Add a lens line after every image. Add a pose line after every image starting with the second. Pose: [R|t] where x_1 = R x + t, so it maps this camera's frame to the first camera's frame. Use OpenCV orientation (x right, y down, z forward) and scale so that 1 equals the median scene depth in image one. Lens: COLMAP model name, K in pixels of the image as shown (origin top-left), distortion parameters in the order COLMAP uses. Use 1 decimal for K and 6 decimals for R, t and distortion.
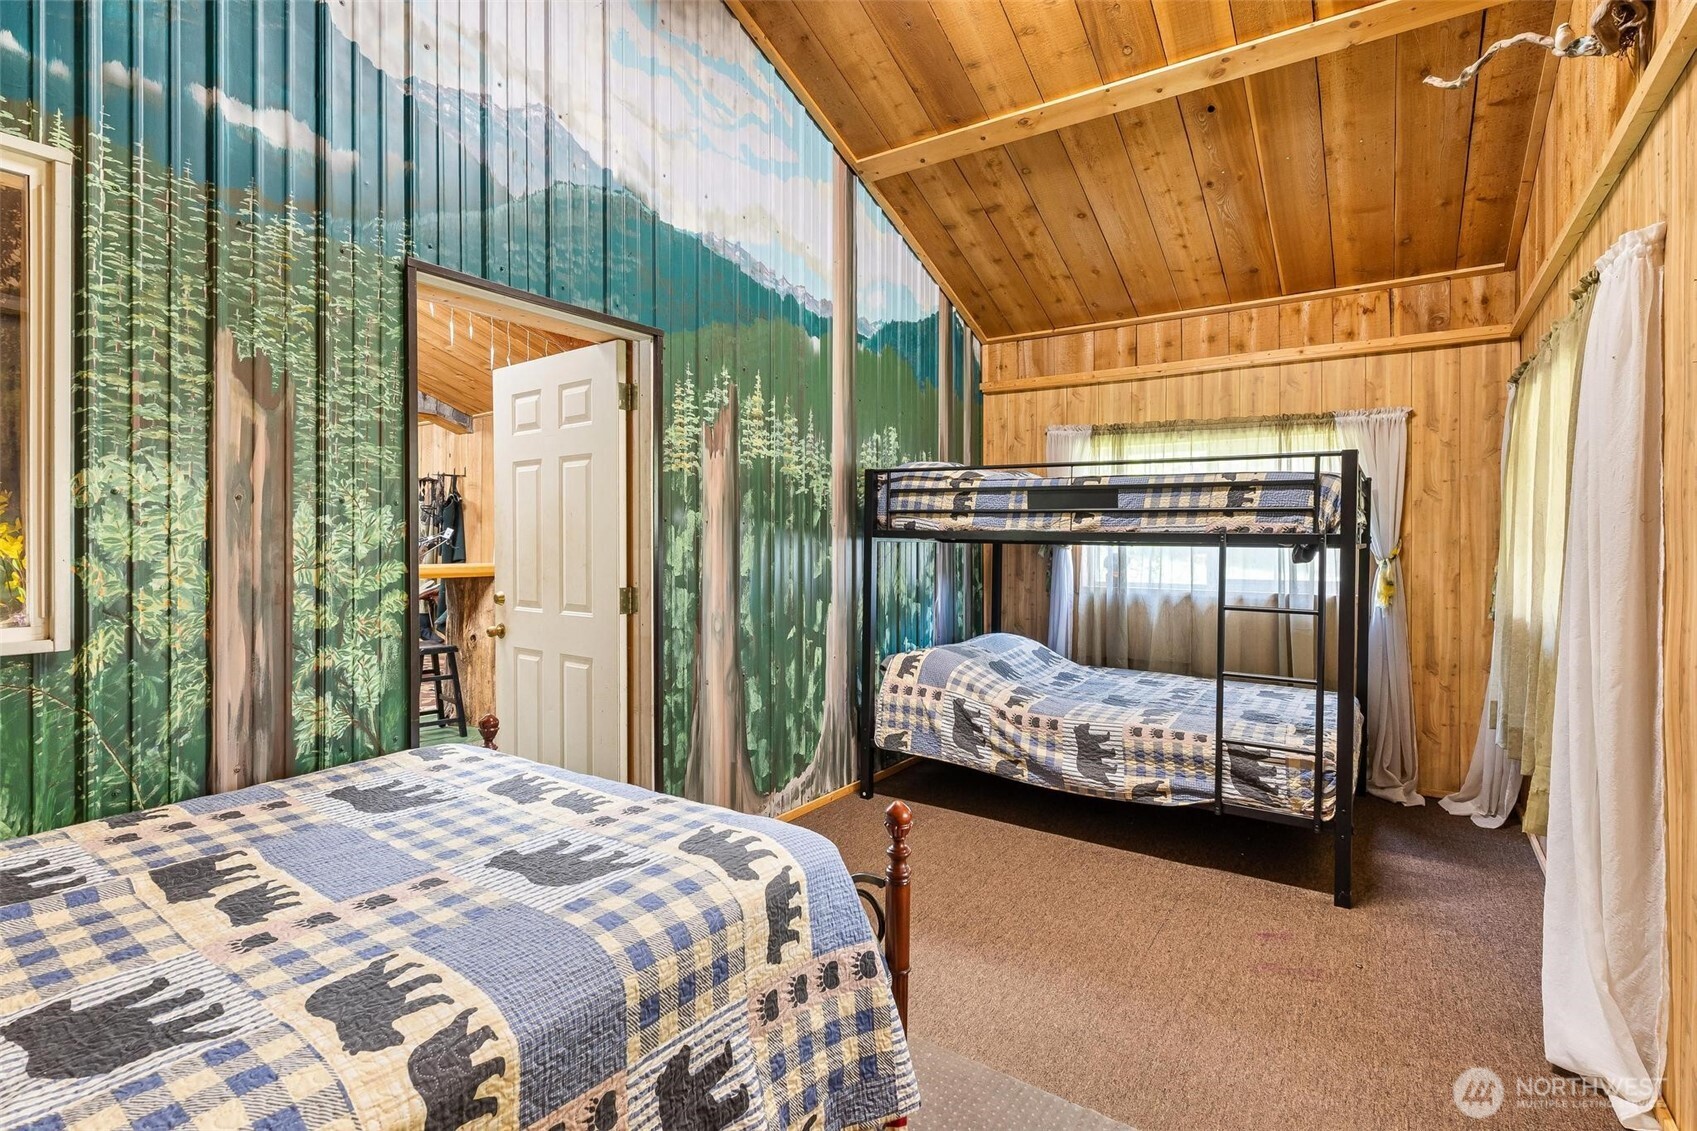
lens RADIAL K [[818.4, 0, 853.0], [0, 818.4, 543.1], [0, 0, 1]] dist [0.002828, 0.000996]
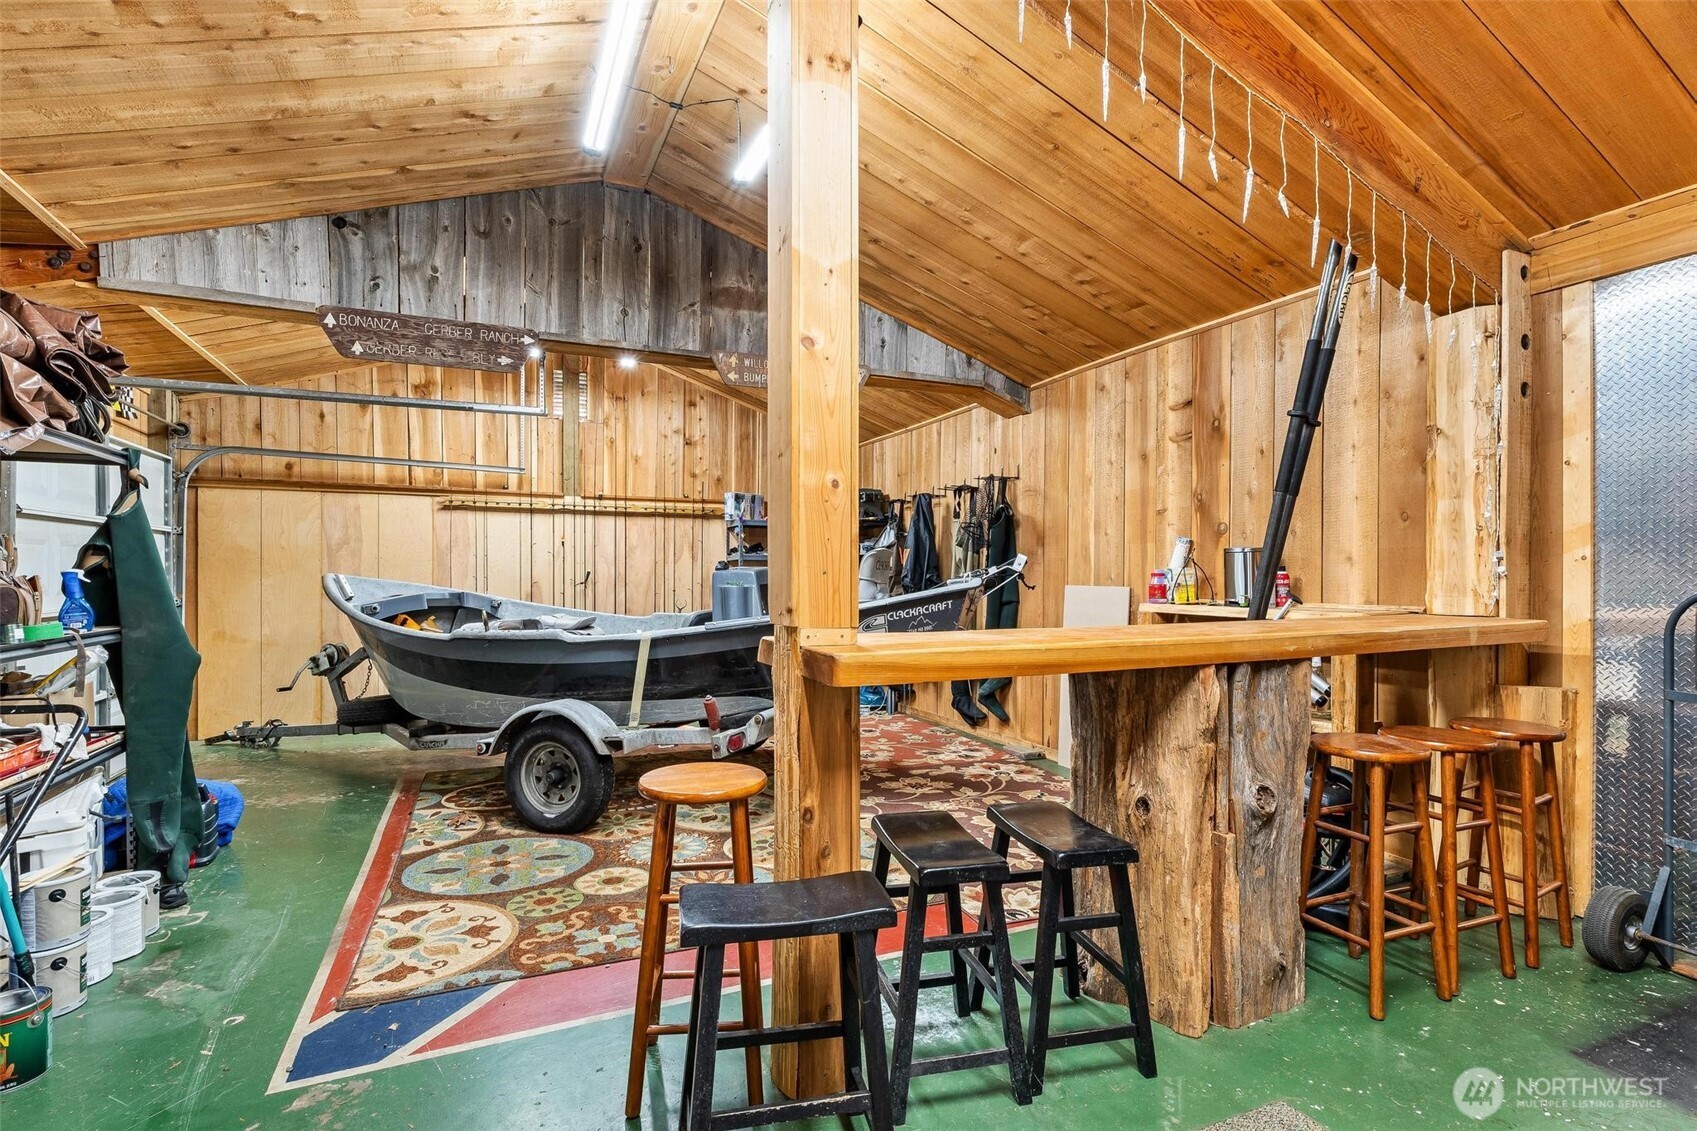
lens RADIAL K [[818.4, 0, 857.8], [0, 818.4, 576.6], [0, 0, 1]] dist [0.002828, 0.000996]
pose [[0.851345, 0.001637, -0.524604, -0.978250], [0.001116, 0.999987, 0.004930, -0.016078], [0.524605, -0.004783, 0.851332, 1.490653]]
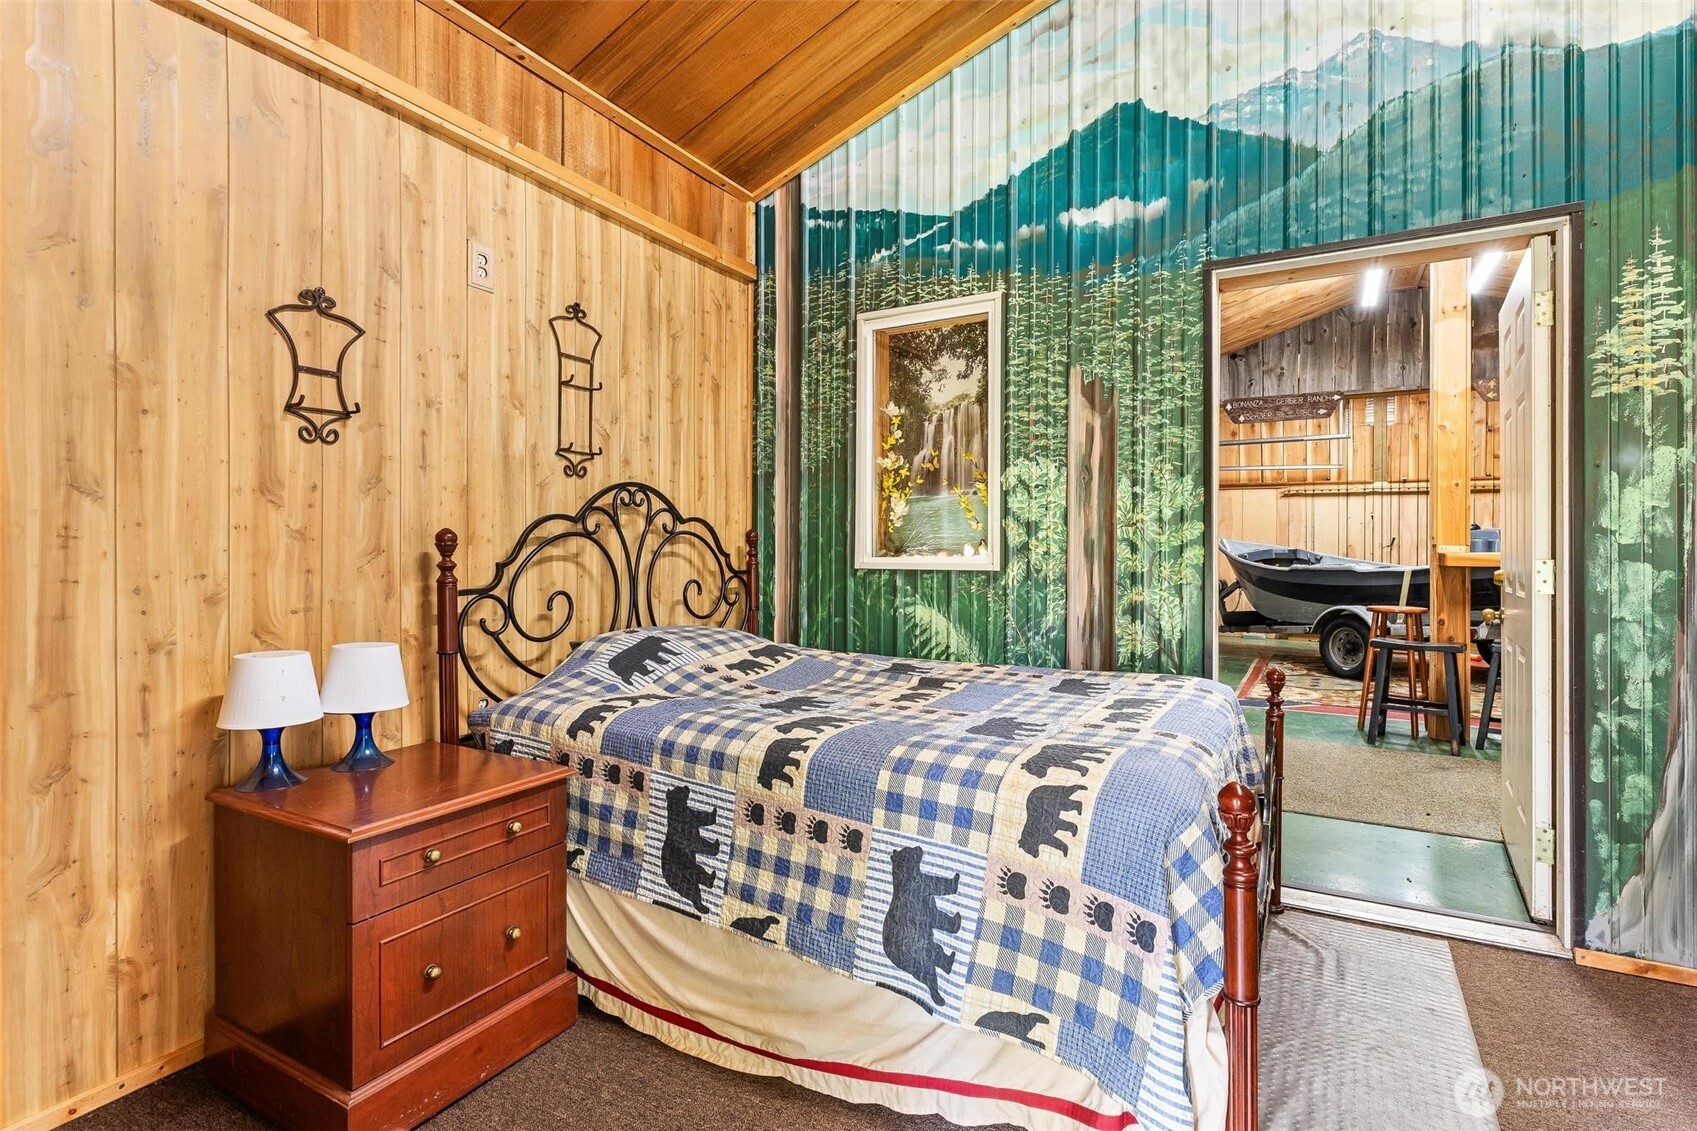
lens RADIAL K [[818.4, 0, 858.5], [0, 818.4, 549.3], [0, 0, 1]] dist [0.002828, 0.000996]
pose [[0.077707, -0.003412, -0.996970, 0.643167], [-0.003978, 0.999985, -0.003733, 0.075055], [0.996968, 0.004256, 0.077692, 0.454249]]
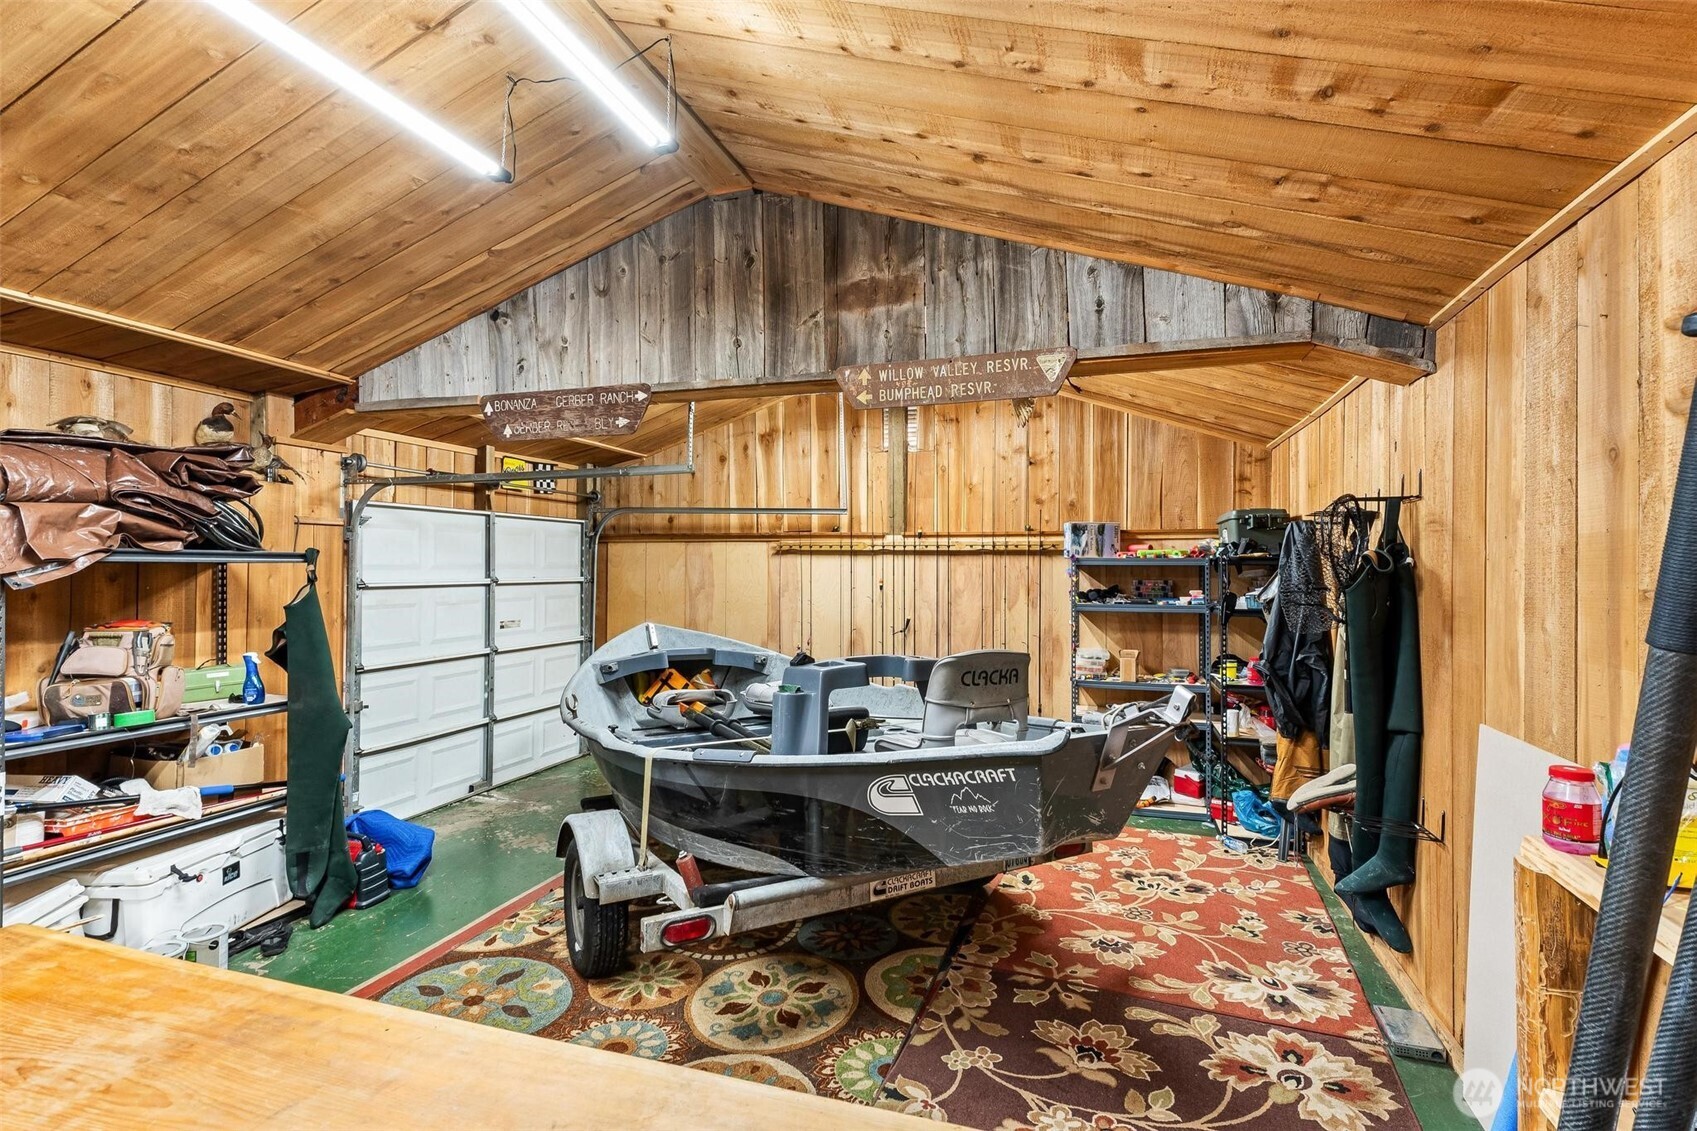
lens RADIAL K [[818.4, 0, 840.2], [0, 818.4, 558.3], [0, 0, 1]] dist [0.002828, 0.000996]
pose [[0.274859, -0.014629, -0.961373, -0.843696], [-0.000700, 0.999881, -0.015416, -0.210359], [0.961484, 0.004910, 0.274816, 2.791295]]
